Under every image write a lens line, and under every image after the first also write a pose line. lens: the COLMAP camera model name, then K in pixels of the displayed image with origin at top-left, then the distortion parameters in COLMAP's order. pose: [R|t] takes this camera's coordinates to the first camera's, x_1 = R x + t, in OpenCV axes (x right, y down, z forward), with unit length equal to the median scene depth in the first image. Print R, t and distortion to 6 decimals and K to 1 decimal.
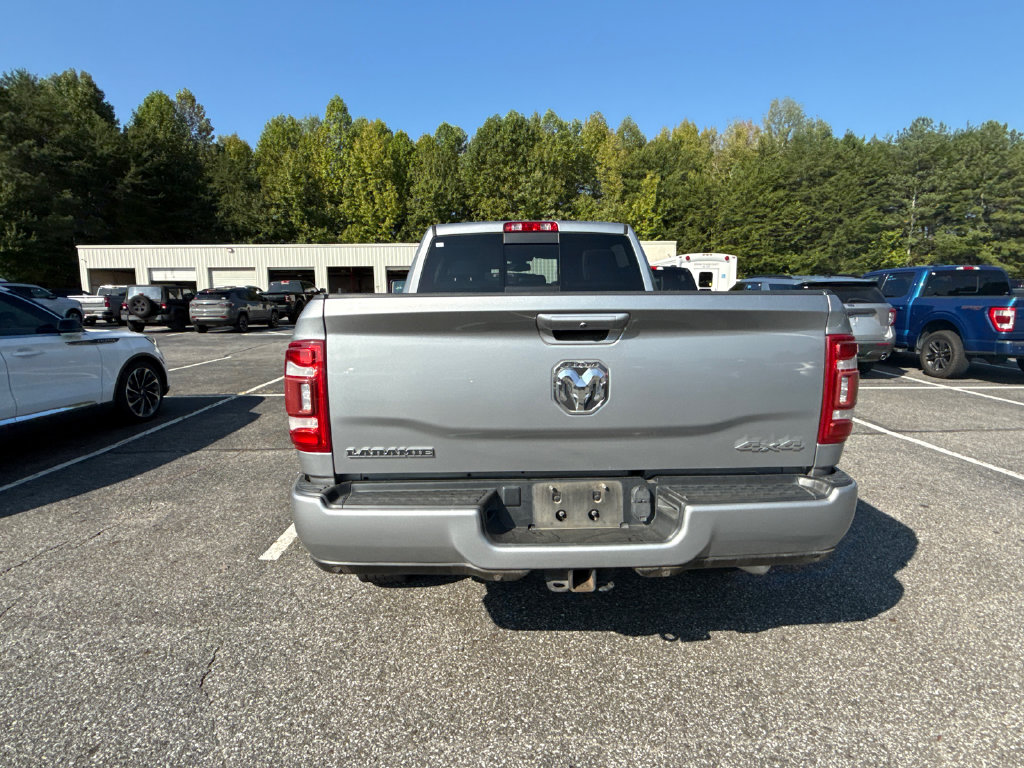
lens RADIAL K [[545.0, 0, 511.5], [0, 545.0, 385.6], [0, 0, 1]] dist [0.000991, -0.000281]
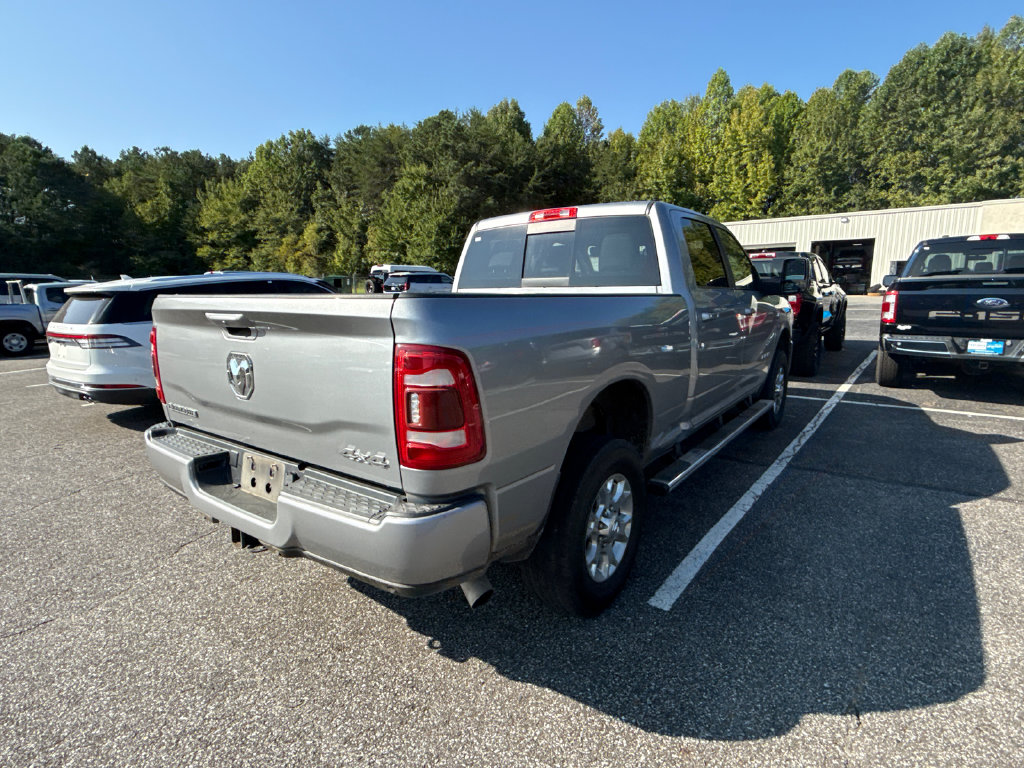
lens RADIAL K [[545.0, 0, 511.1], [0, 545.0, 385.3], [0, 0, 1]] dist [0.000991, -0.000281]
pose [[0.787486, 0.107121, -0.606952, 0.039341], [-0.086984, 0.994240, 0.062616, -0.003041], [0.610164, 0.003485, 0.792268, 0.012858]]
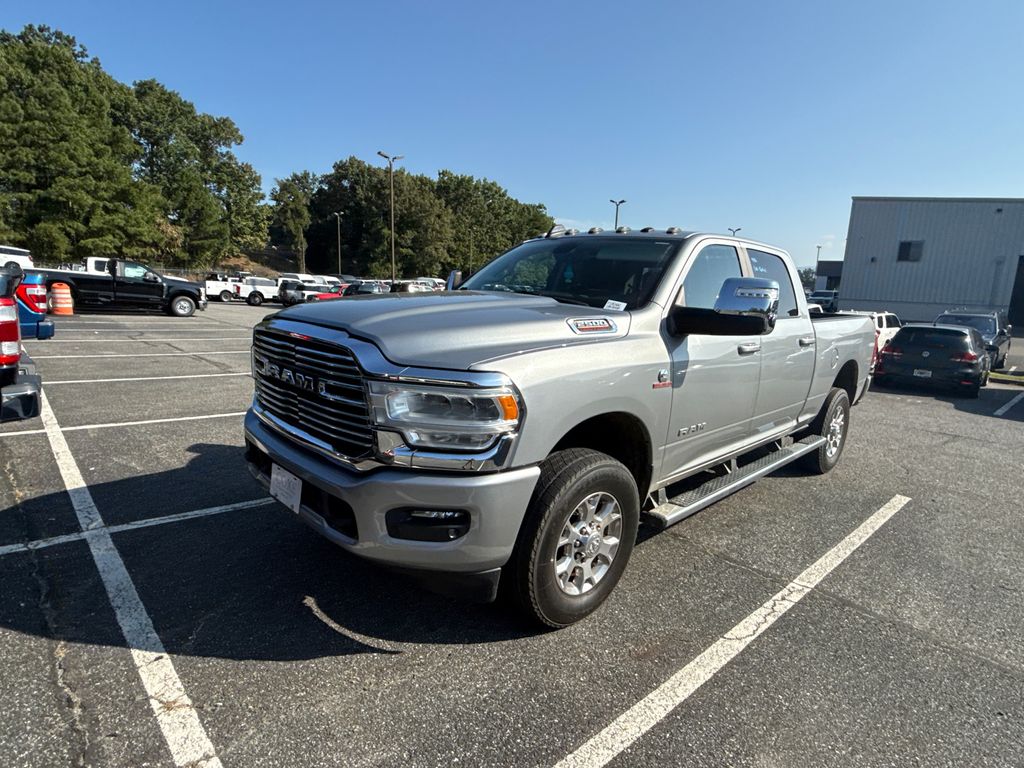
lens RADIAL K [[545.0, 0, 511.6], [0, 545.0, 385.9], [0, 0, 1]] dist [0.000991, -0.000281]
pose [[-0.671834, -0.156191, 0.724047, -0.041808], [0.068983, 0.960072, 0.271115, -0.024689], [-0.737482, 0.232091, -0.634234, 0.147094]]
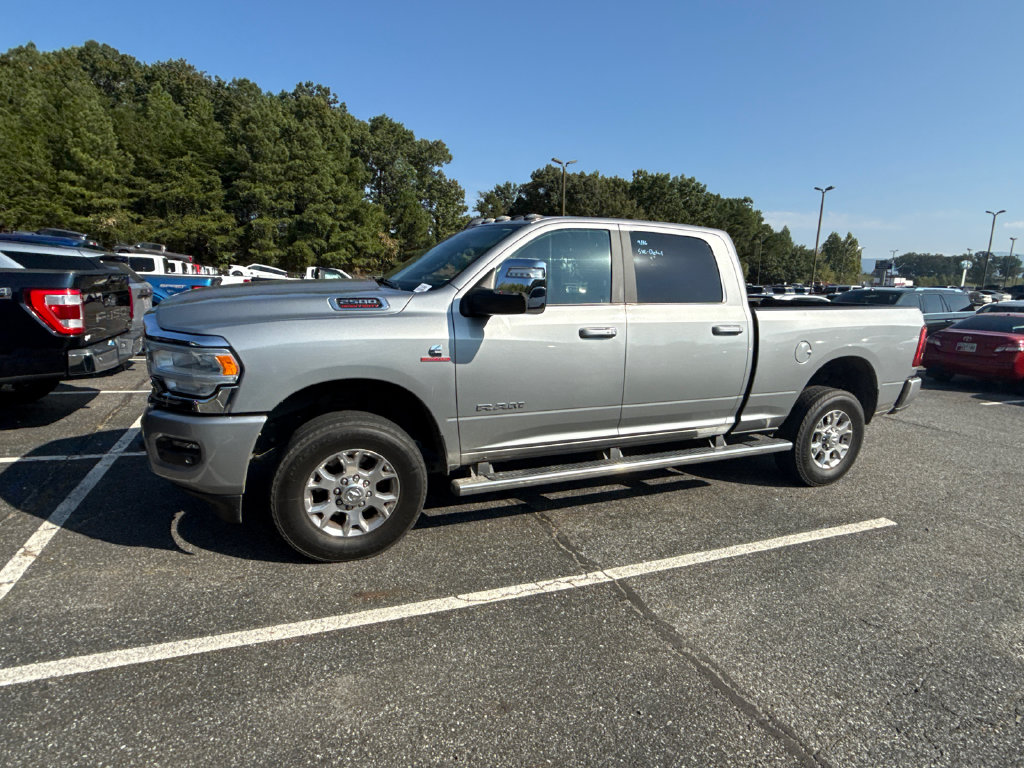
lens RADIAL K [[545.0, 0, 511.4], [0, 545.0, 387.4], [0, 0, 1]] dist [0.000991, -0.000281]
pose [[-0.373189, -0.181096, 0.909909, -0.066060], [0.110725, 0.965060, 0.237485, -0.019920], [-0.921124, 0.189377, -0.340098, 0.118981]]
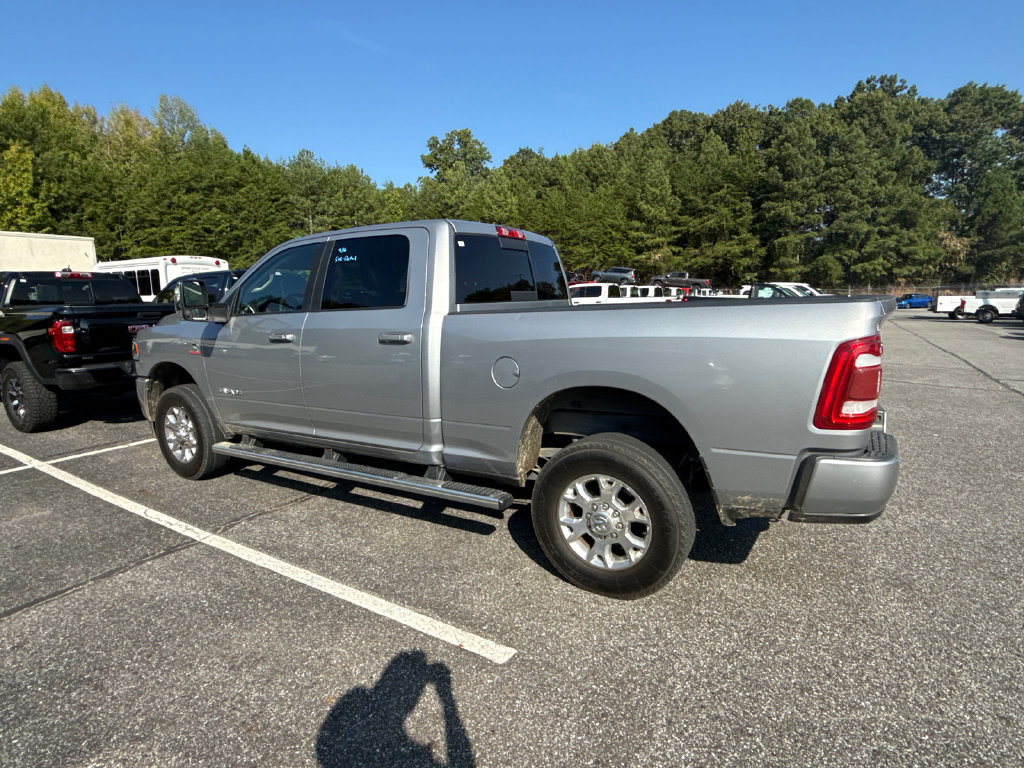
lens RADIAL K [[545.0, 0, 511.0], [0, 545.0, 385.9], [0, 0, 1]] dist [0.000991, -0.000281]
pose [[0.537799, -0.138282, 0.831655, -0.055966], [0.147688, 0.986655, 0.068550, -0.005324], [-0.830036, 0.085959, 0.551045, 0.030838]]
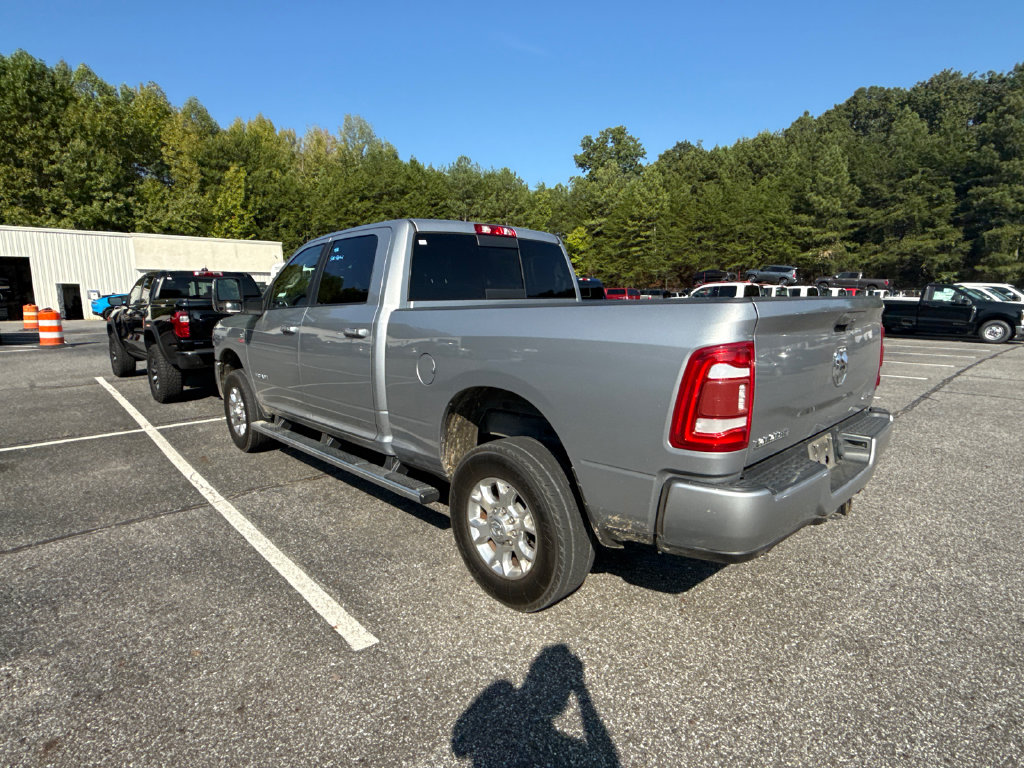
lens RADIAL K [[545.0, 0, 511.9], [0, 545.0, 385.6], [0, 0, 1]] dist [0.000991, -0.000281]
pose [[0.744846, -0.103627, 0.659141, -0.042054], [0.107365, 0.993608, 0.034885, -0.002555], [-0.658542, 0.044785, 0.751210, 0.015584]]
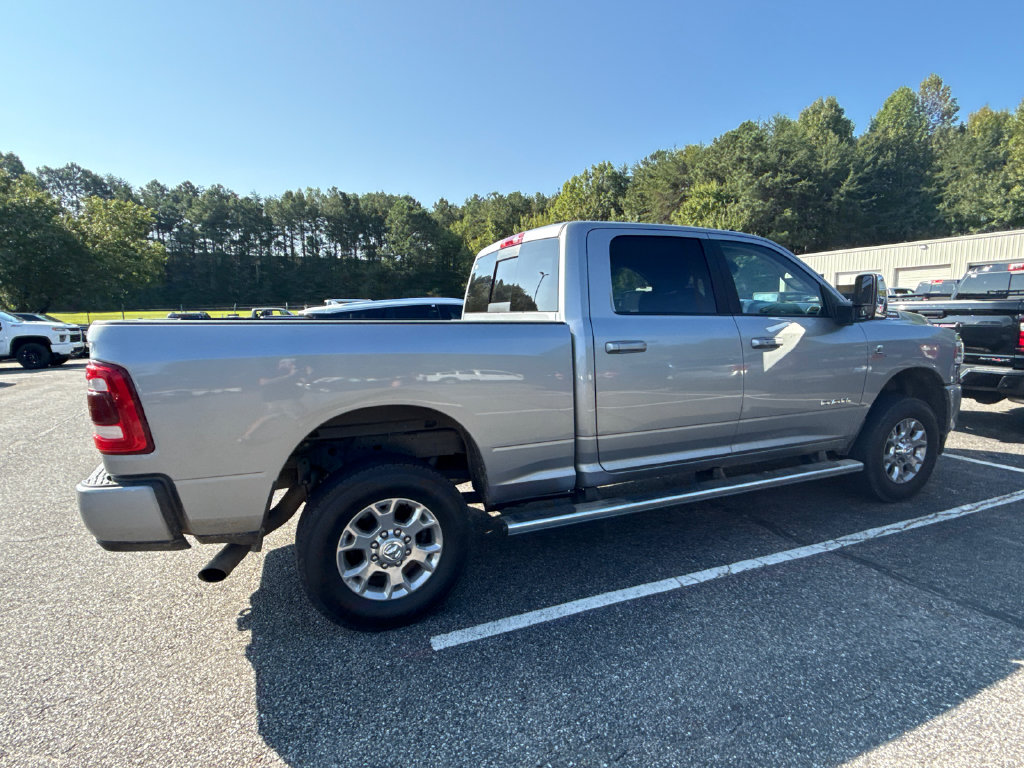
lens RADIAL K [[545.0, 0, 511.6], [0, 545.0, 385.5], [0, 0, 1]] dist [0.000991, -0.000281]
pose [[0.370730, 0.127958, -0.919884, 0.063114], [-0.131861, 0.987682, 0.084246, -0.007933], [0.919332, 0.090064, 0.383036, 0.043178]]
